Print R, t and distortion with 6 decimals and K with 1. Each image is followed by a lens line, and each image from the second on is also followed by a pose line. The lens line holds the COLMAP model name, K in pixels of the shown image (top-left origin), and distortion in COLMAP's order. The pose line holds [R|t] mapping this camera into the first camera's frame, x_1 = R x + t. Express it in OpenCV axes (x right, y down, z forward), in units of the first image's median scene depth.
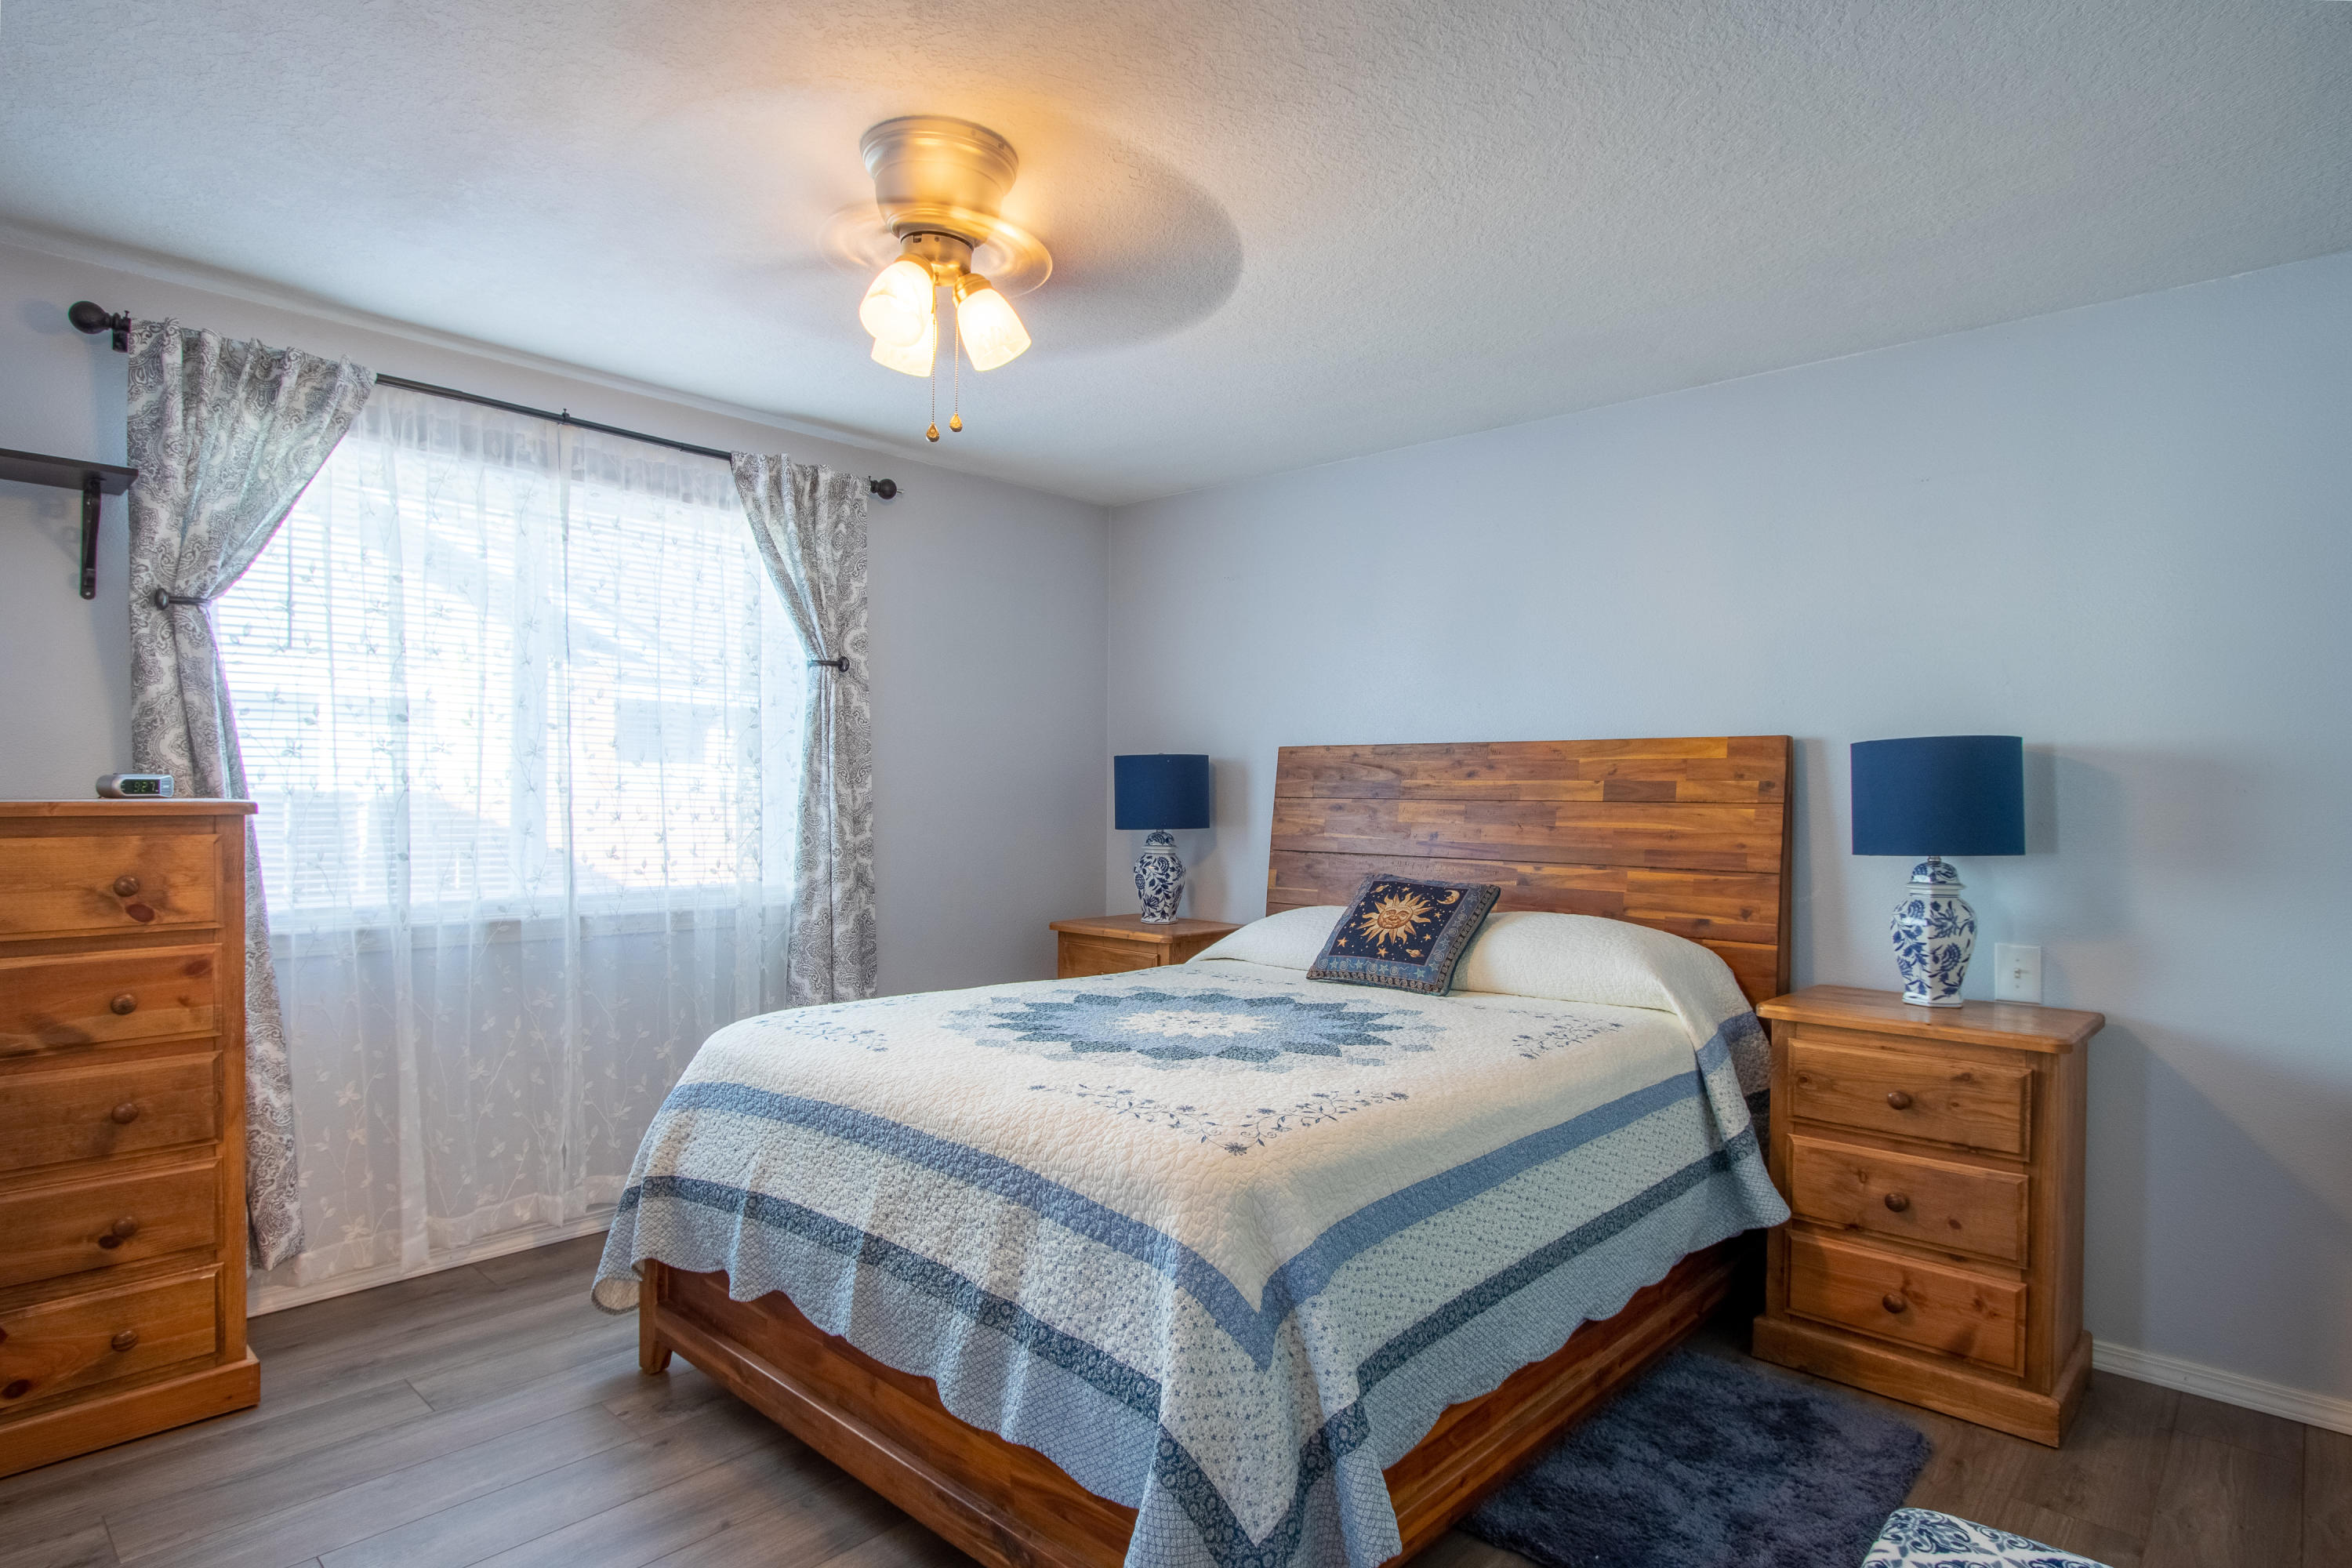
lens RADIAL K [[1239.0, 0, 1155.7], [0, 1239.0, 788.5], [0, 0, 1]] dist [-0.025207, 0.009727]
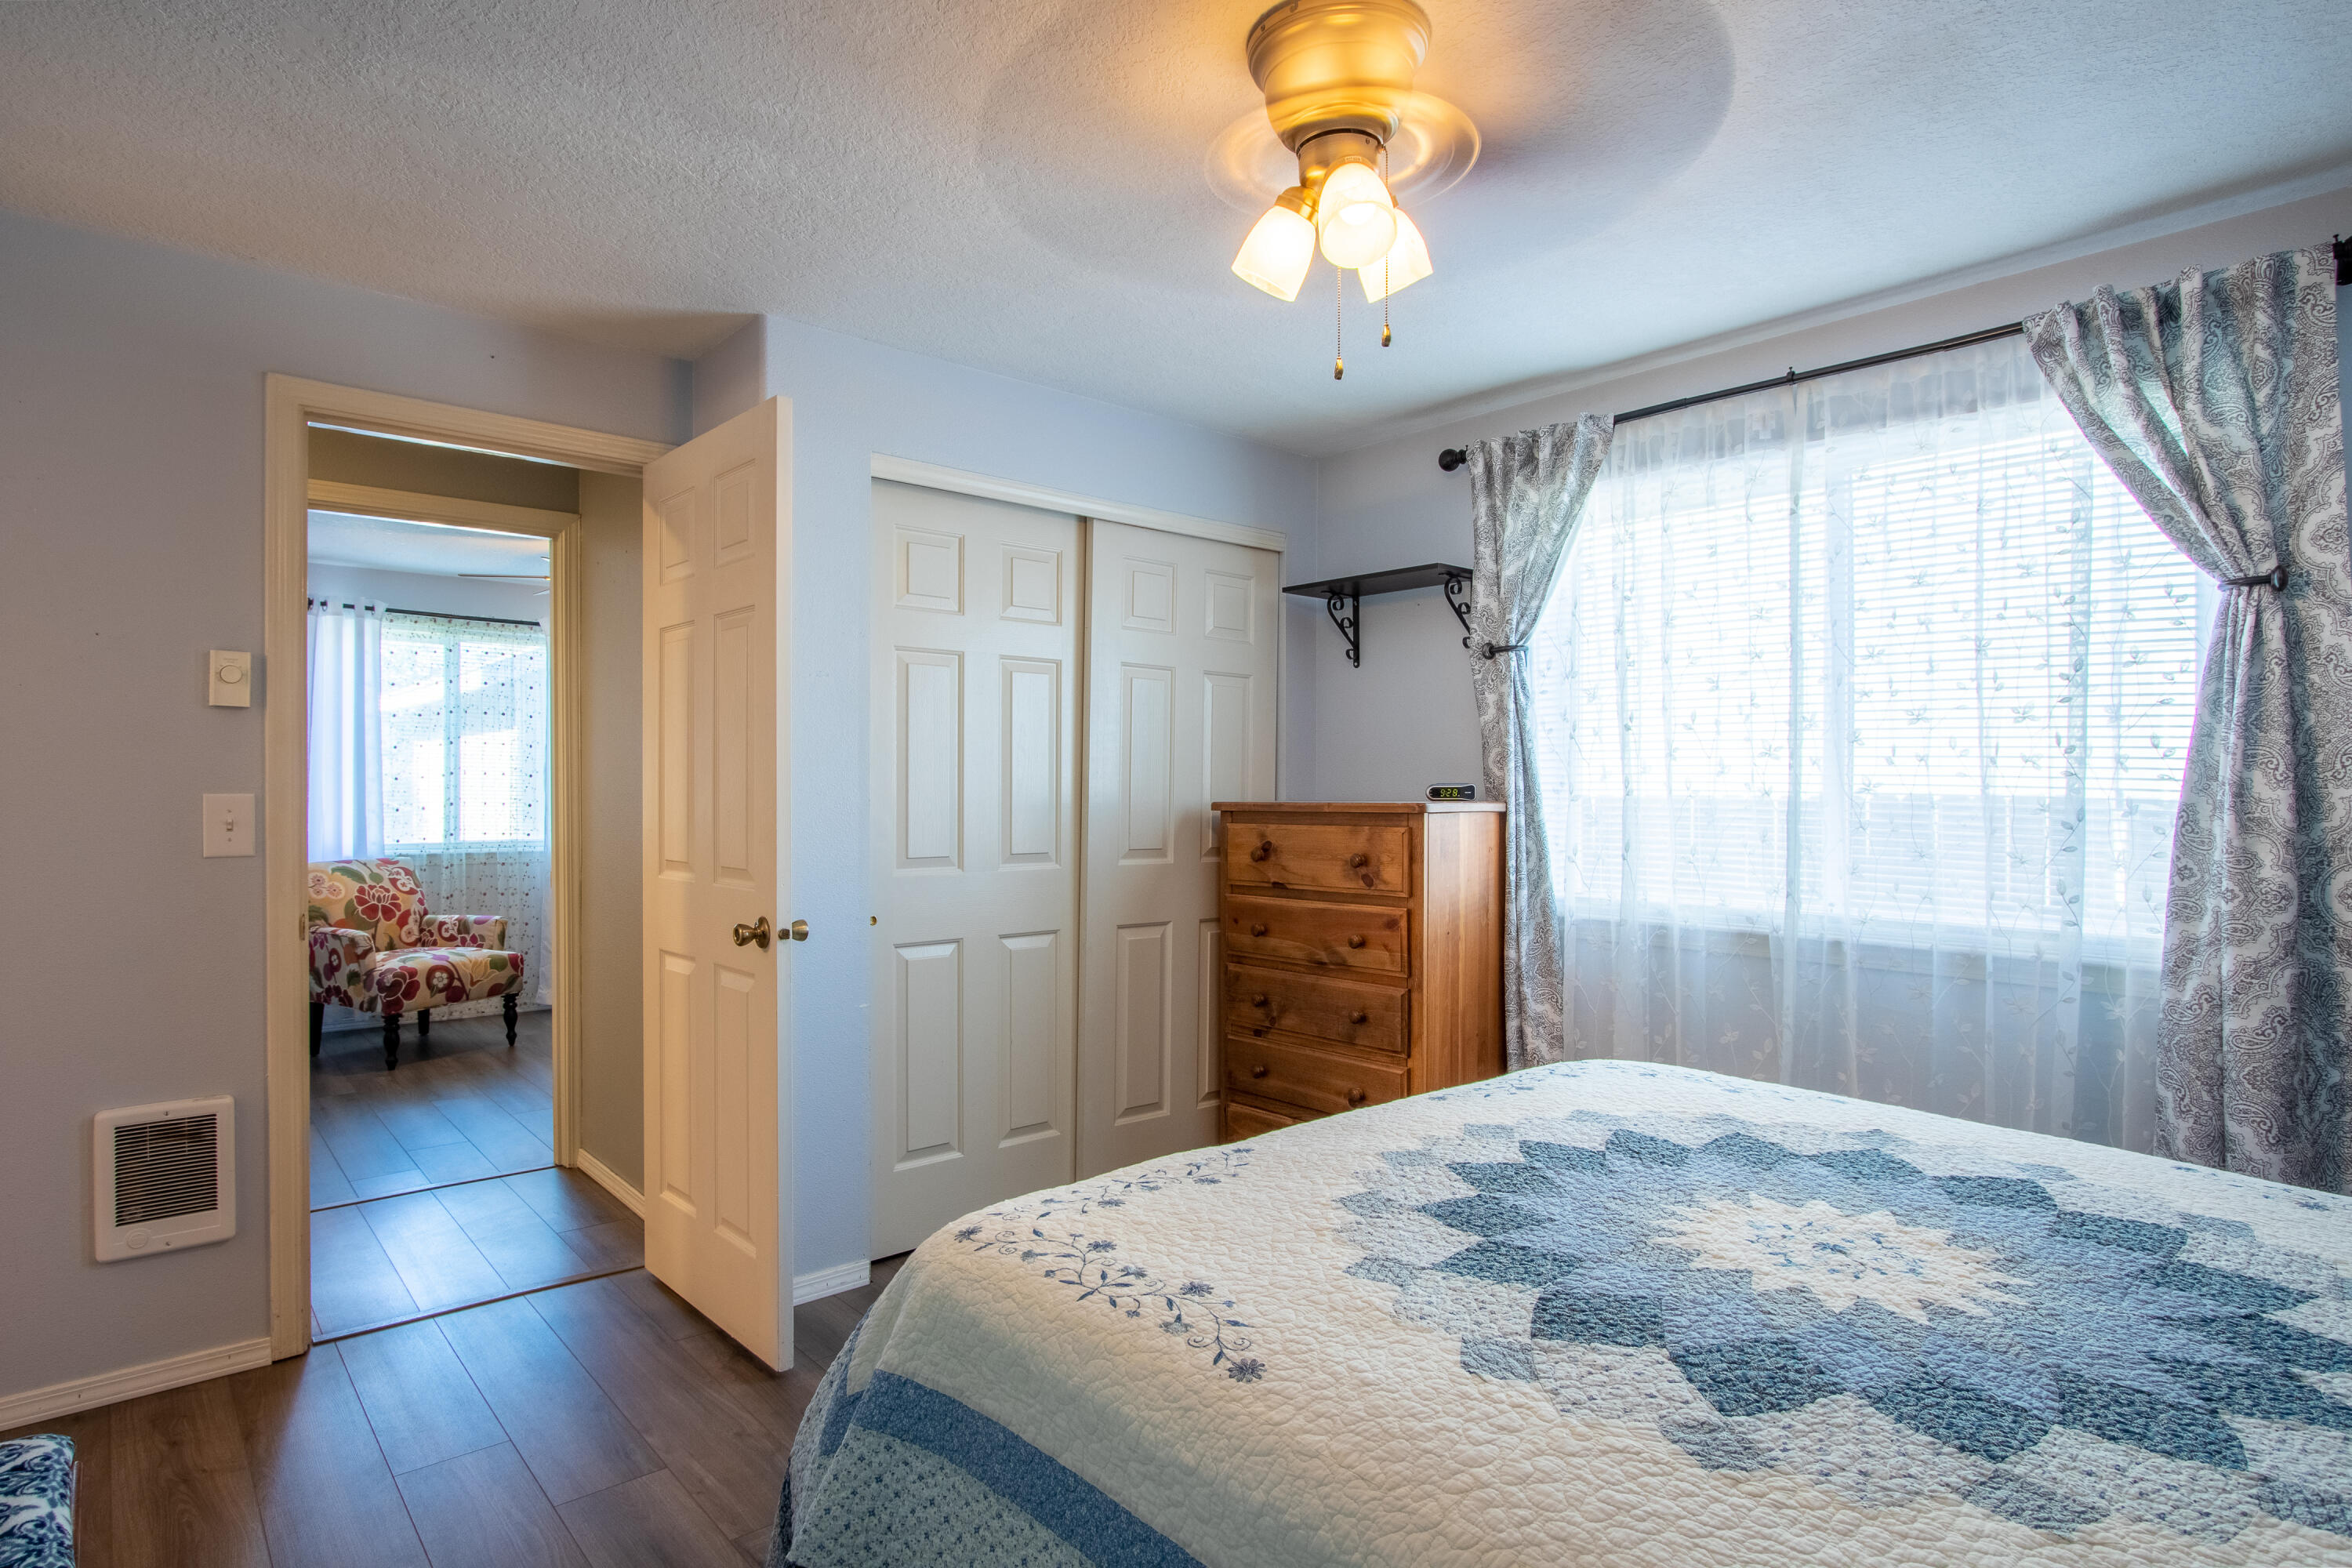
lens RADIAL K [[1239.0, 0, 1155.7], [0, 1239.0, 788.5], [0, 0, 1]] dist [-0.025207, 0.009727]
pose [[-0.093742, -0.010619, -0.995540, 0.452071], [0.000254, 0.999943, -0.010690, 0.006709], [0.995596, -0.001255, -0.093734, 0.629887]]
